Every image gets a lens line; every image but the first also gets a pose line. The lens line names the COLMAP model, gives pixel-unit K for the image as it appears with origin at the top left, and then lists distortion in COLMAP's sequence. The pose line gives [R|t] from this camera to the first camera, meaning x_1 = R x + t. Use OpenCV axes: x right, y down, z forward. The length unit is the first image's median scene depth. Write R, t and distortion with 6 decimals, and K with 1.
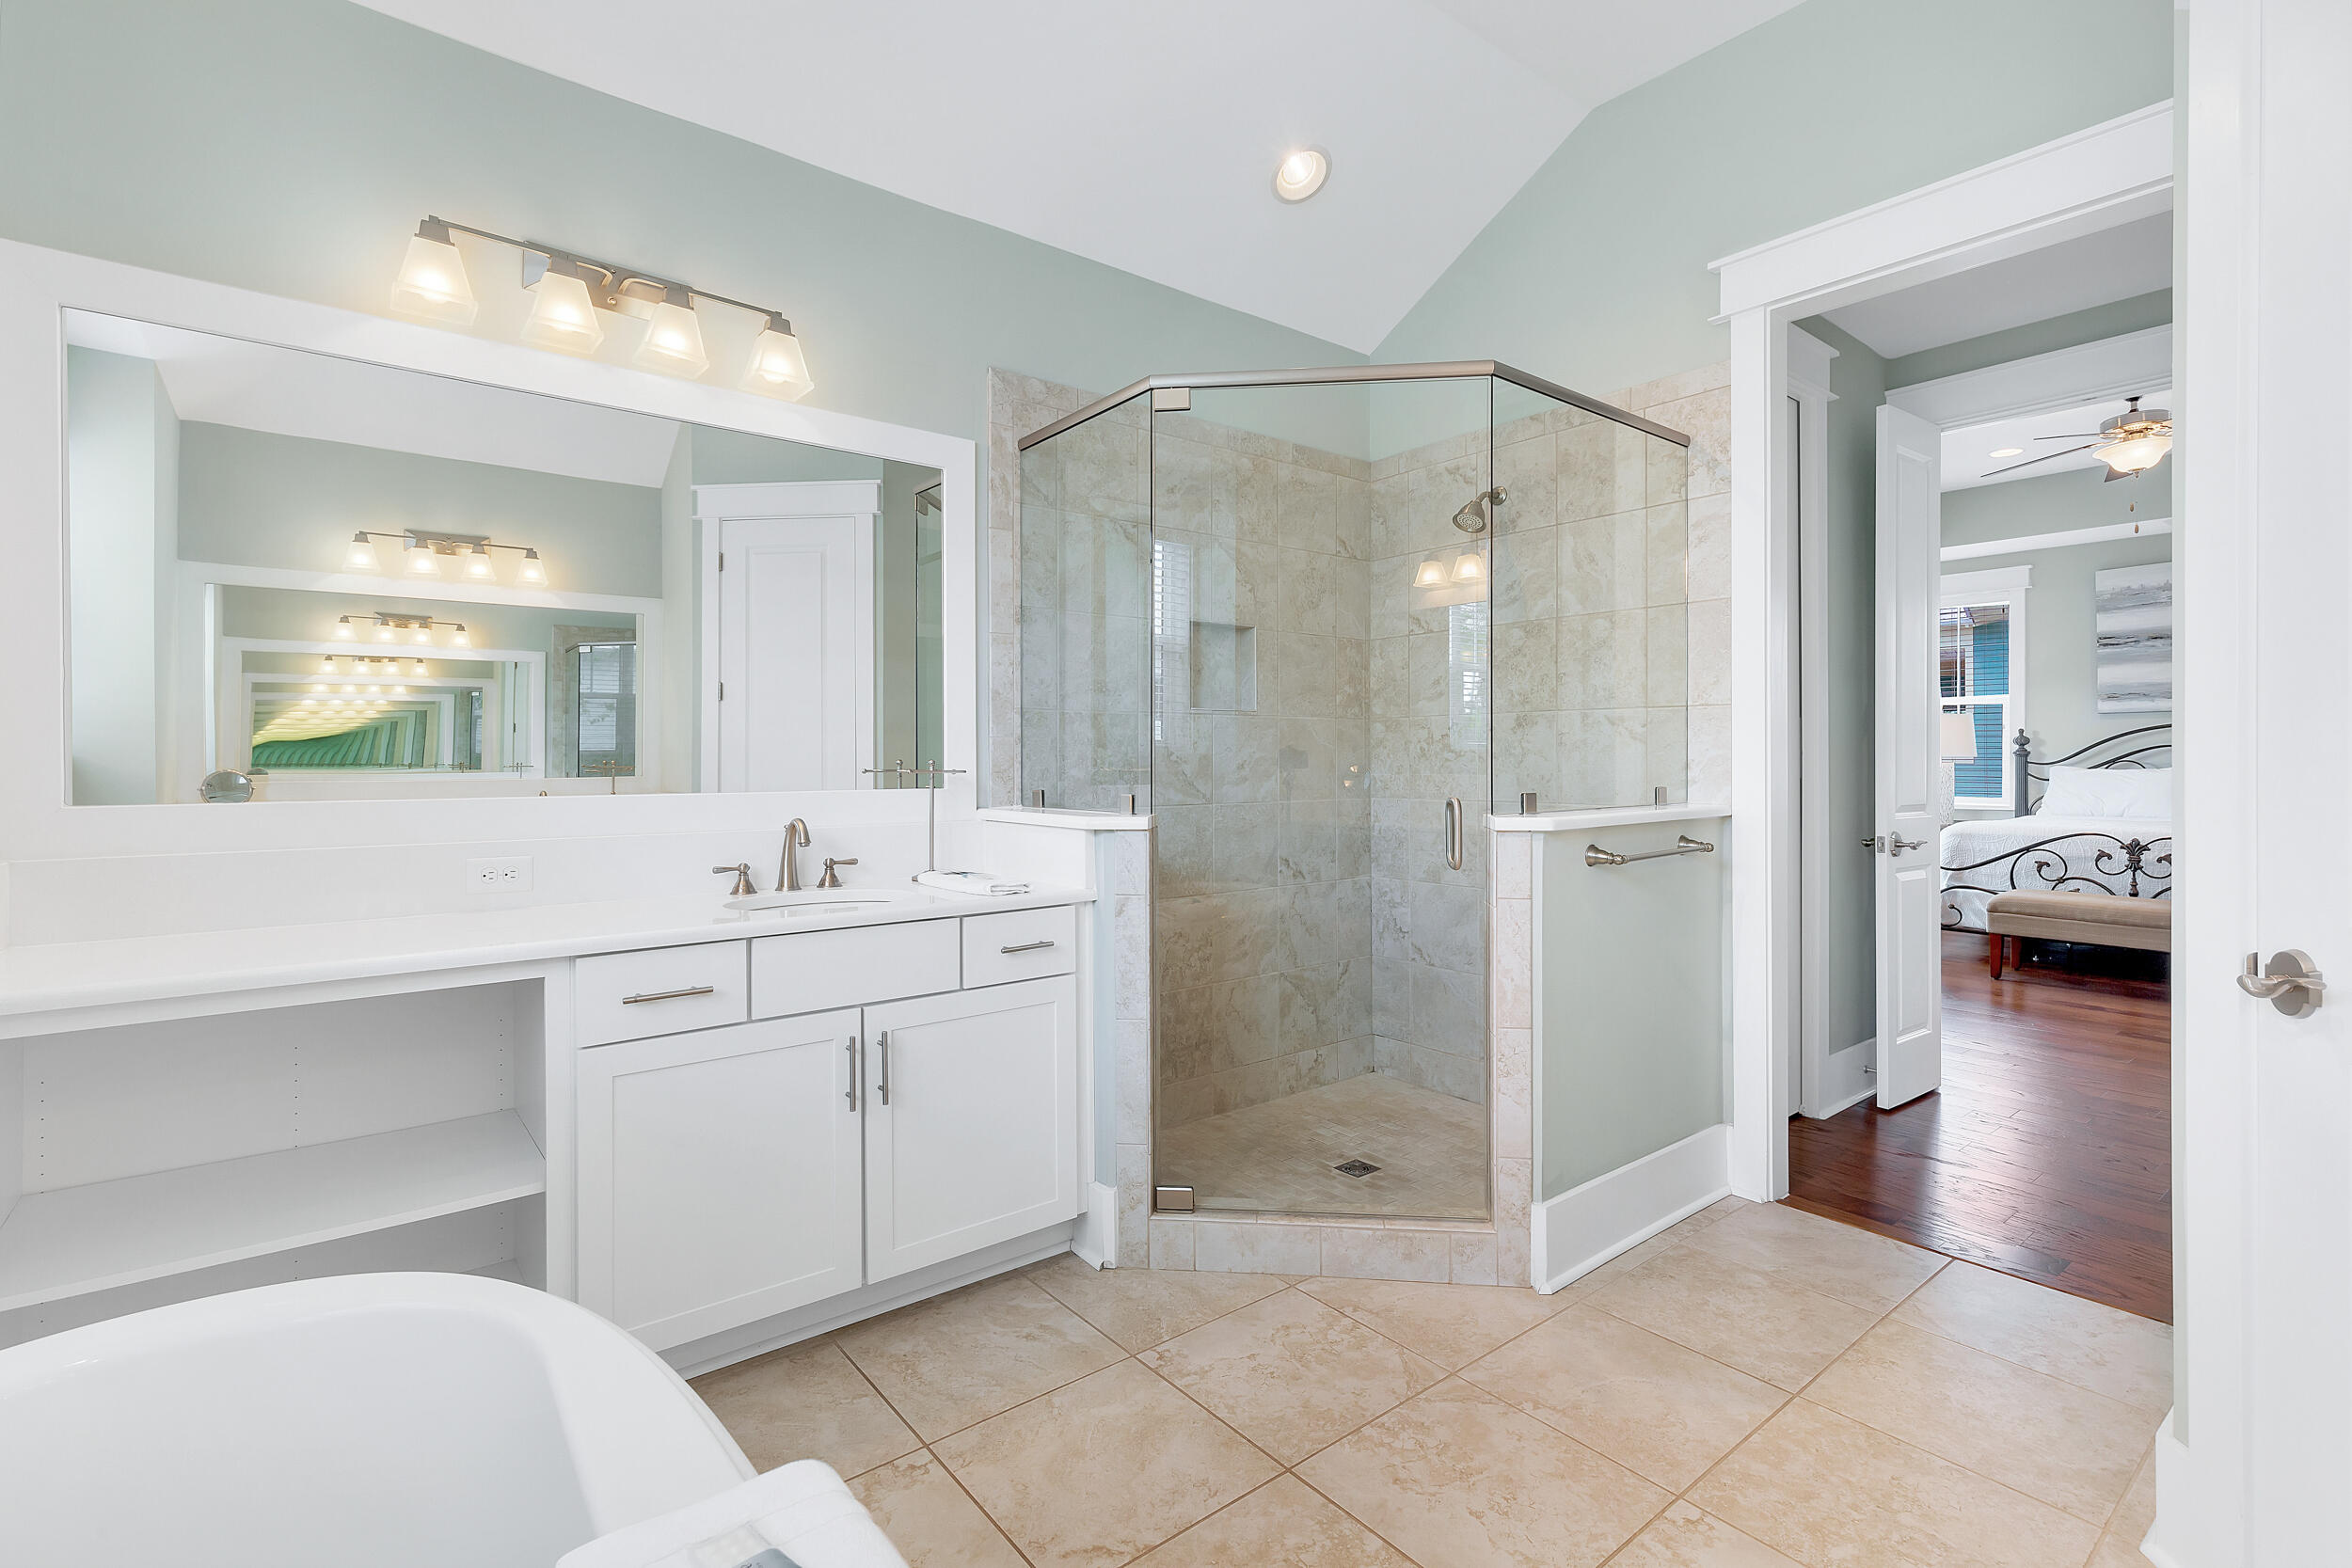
lens RADIAL K [[1073.7, 0, 1176.2], [0, 1073.7, 760.3], [0, 0, 1]] dist [0.002050, 0.000212]
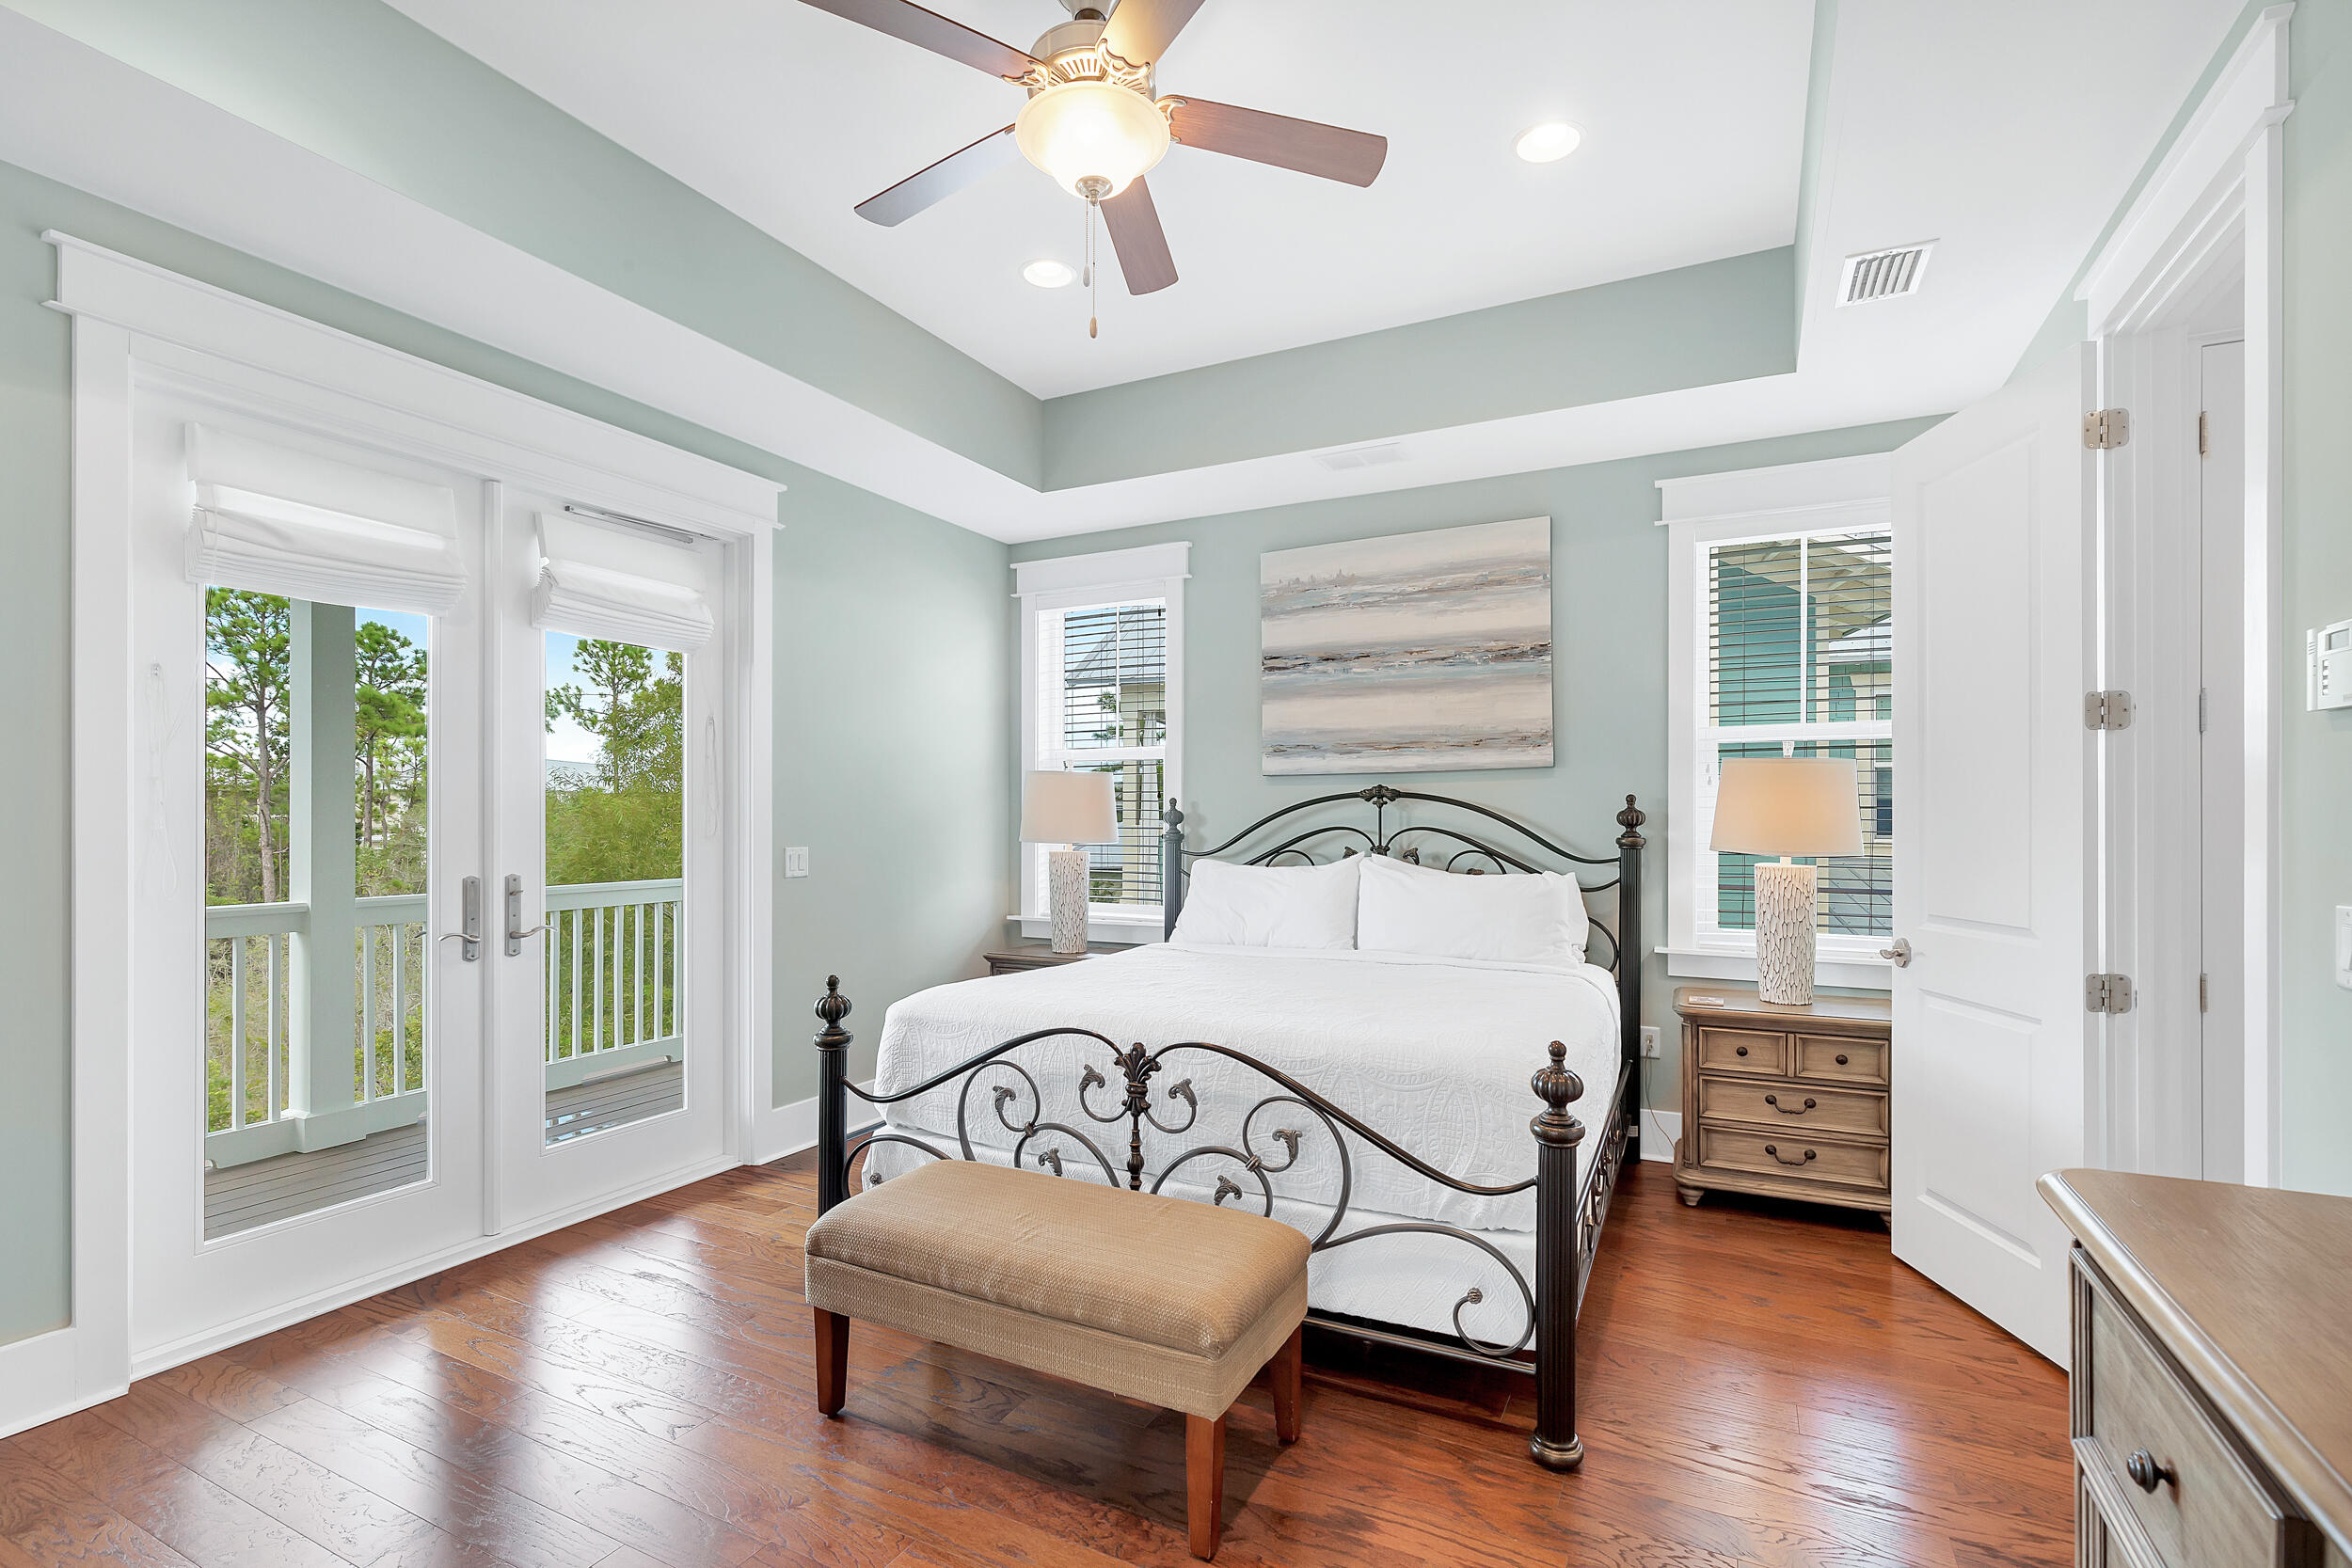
lens RADIAL K [[1073.7, 0, 1181.7], [0, 1073.7, 806.9], [0, 0, 1]] dist [0.002050, 0.000212]
pose [[0.911931, 0.005922, 0.410302, 0.678379], [-0.000371, 0.999907, -0.013609, -0.020403], [-0.410344, 0.012258, 0.911848, 0.540535]]
